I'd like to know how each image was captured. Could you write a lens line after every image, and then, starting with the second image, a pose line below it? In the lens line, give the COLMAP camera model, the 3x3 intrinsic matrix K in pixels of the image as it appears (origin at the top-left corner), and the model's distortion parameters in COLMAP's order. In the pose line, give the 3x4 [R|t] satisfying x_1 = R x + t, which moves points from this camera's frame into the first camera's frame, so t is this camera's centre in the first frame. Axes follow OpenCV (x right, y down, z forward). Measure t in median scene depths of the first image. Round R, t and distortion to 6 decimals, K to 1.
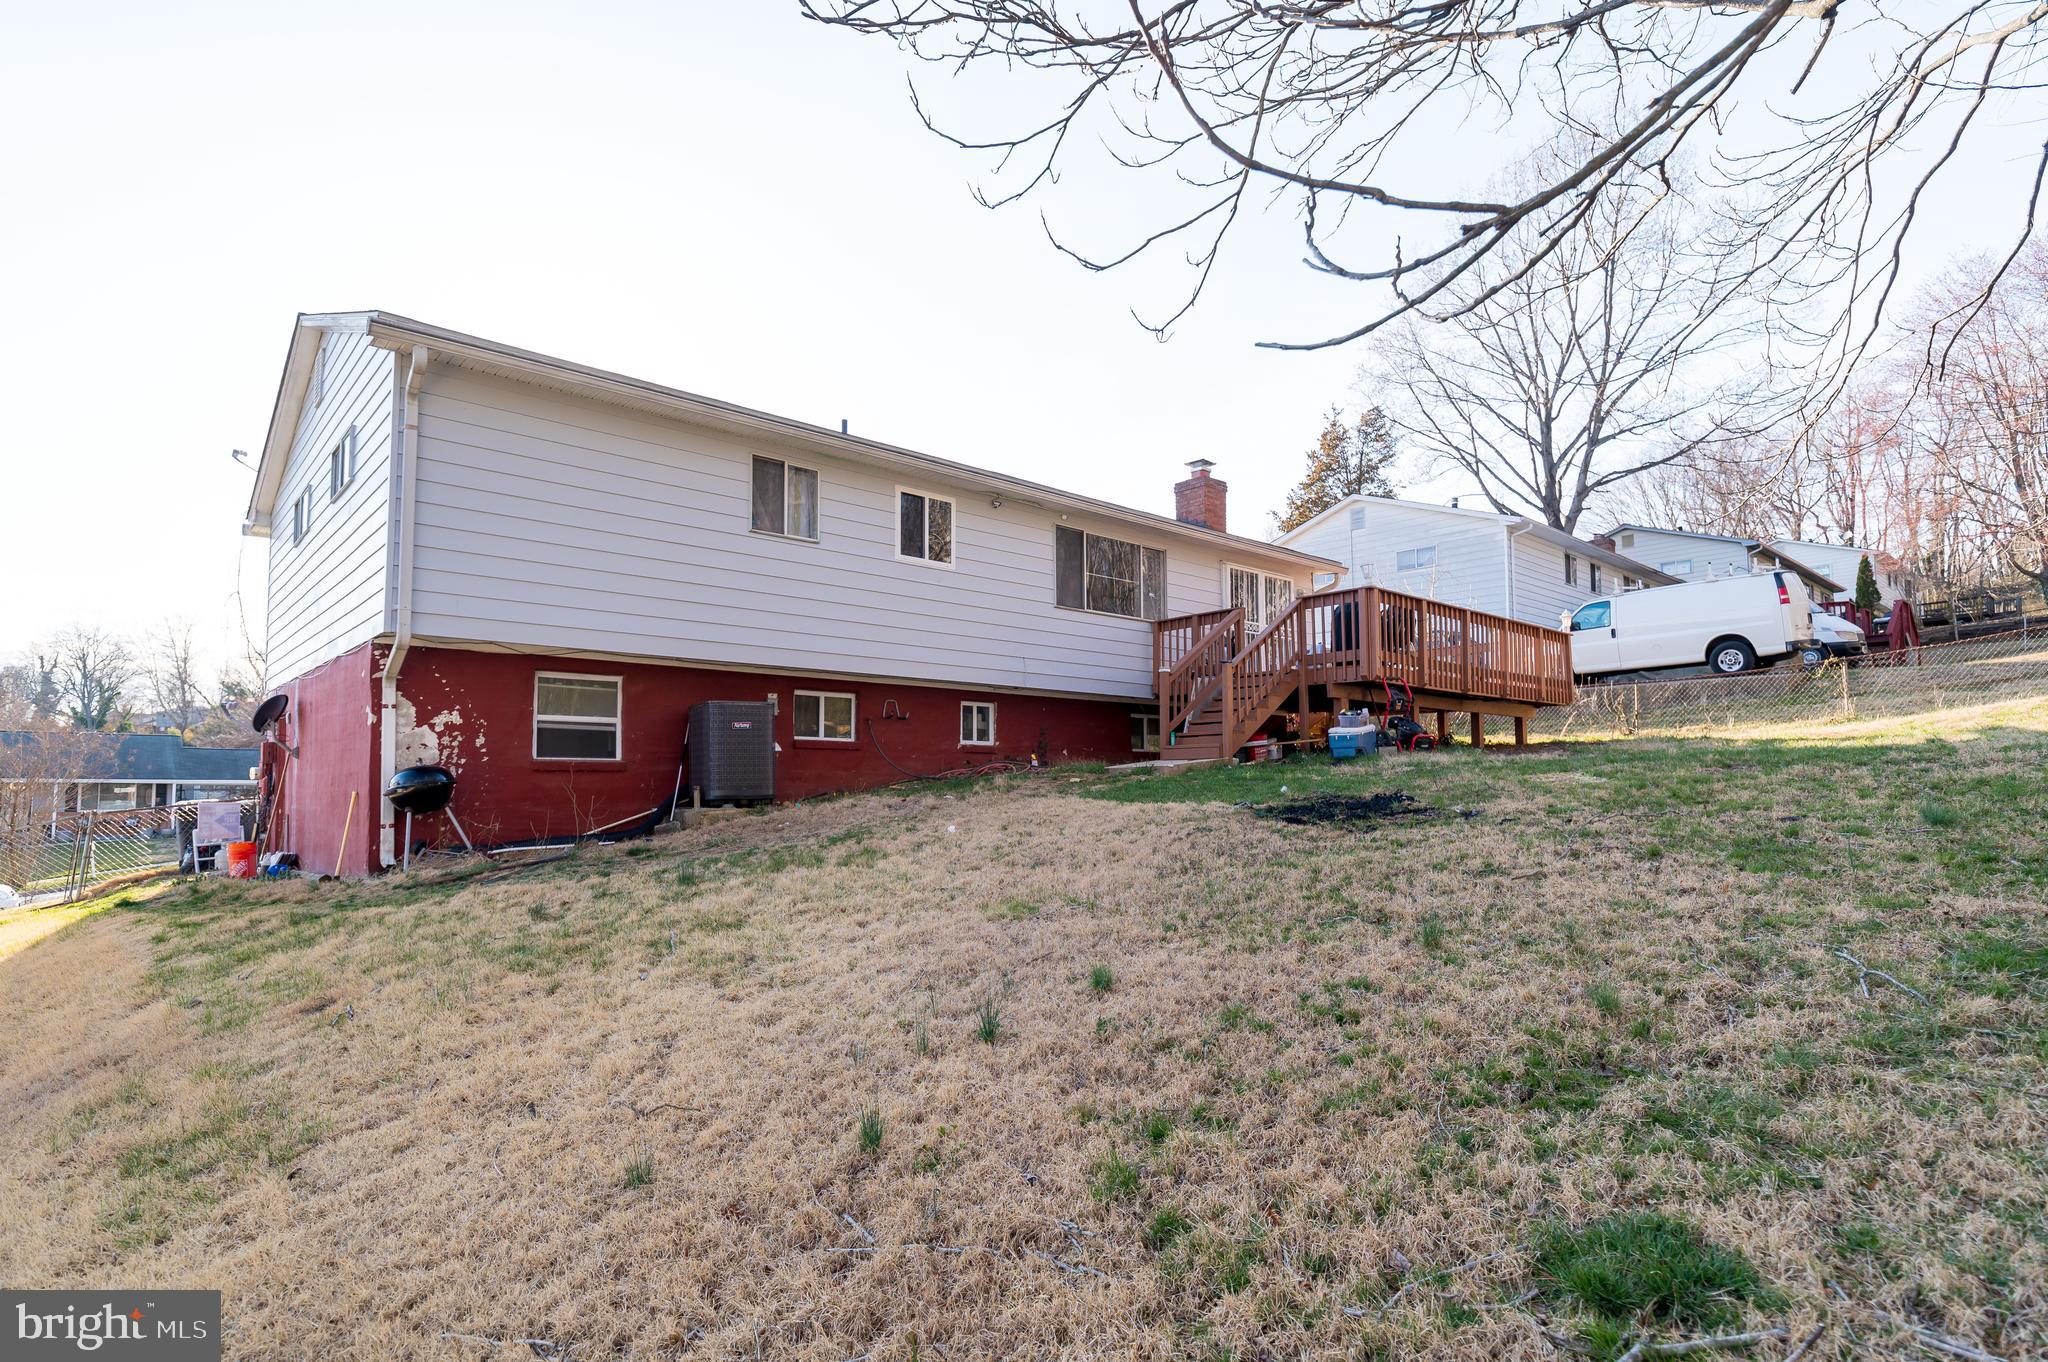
lens RADIAL K [[1038.1, 0, 1030.9], [0, 1038.1, 692.0], [0, 0, 1]] dist [0.000186, -0.001802]
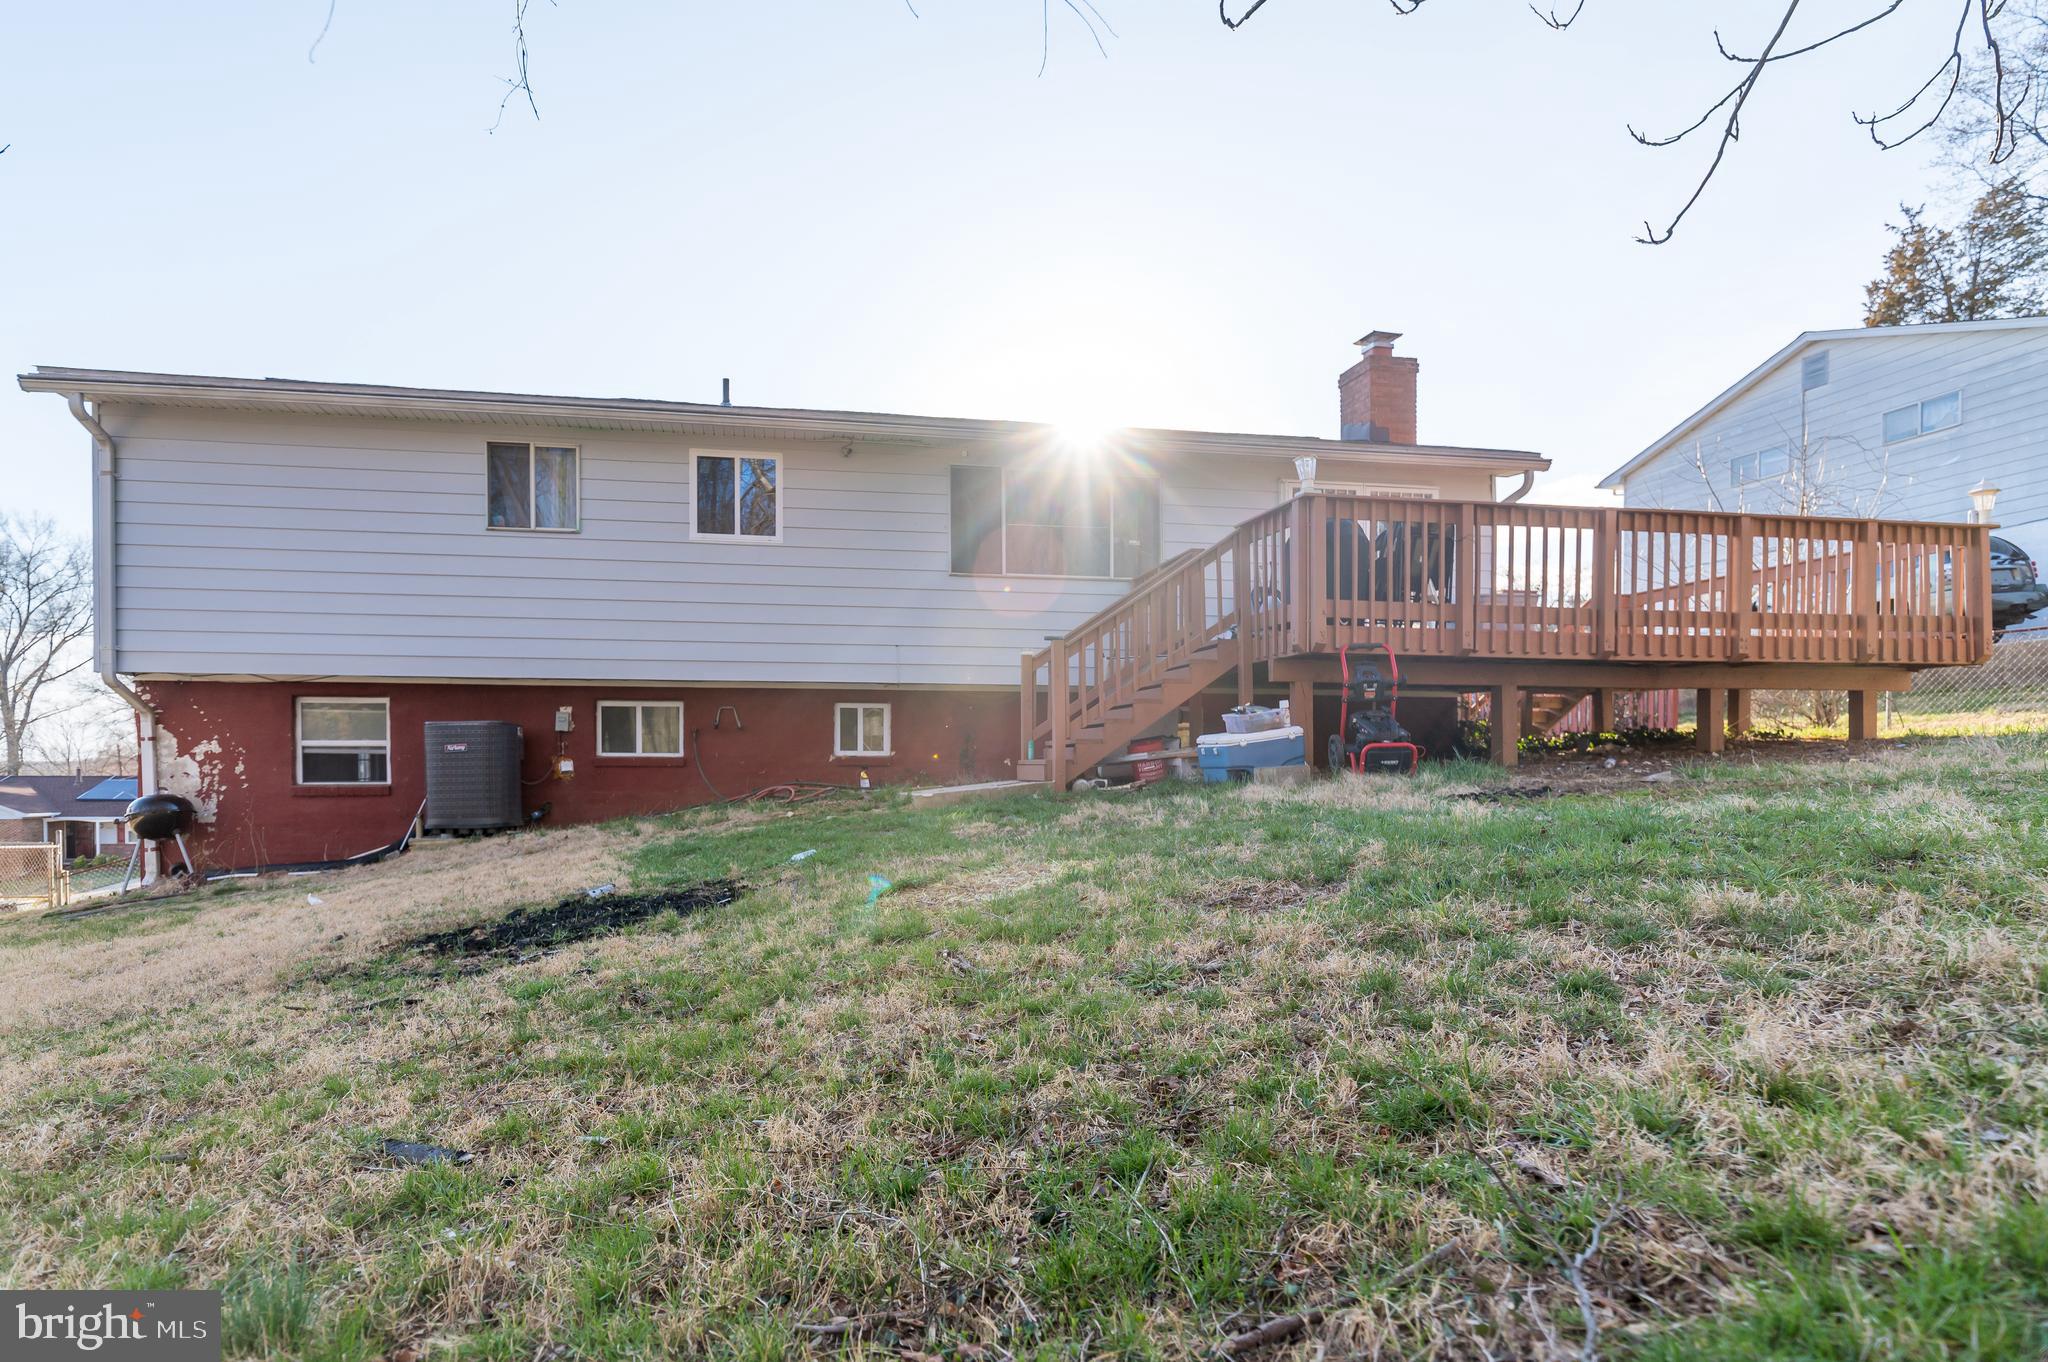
lens RADIAL K [[1038.1, 0, 982.3], [0, 1038.1, 748.3], [0, 0, 1]] dist [0.000186, -0.001802]
pose [[0.851584, -0.004526, -0.524199, 0.510037], [0.047455, 0.996523, 0.068488, -0.006839], [0.522066, -0.083199, 0.848838, 0.404008]]
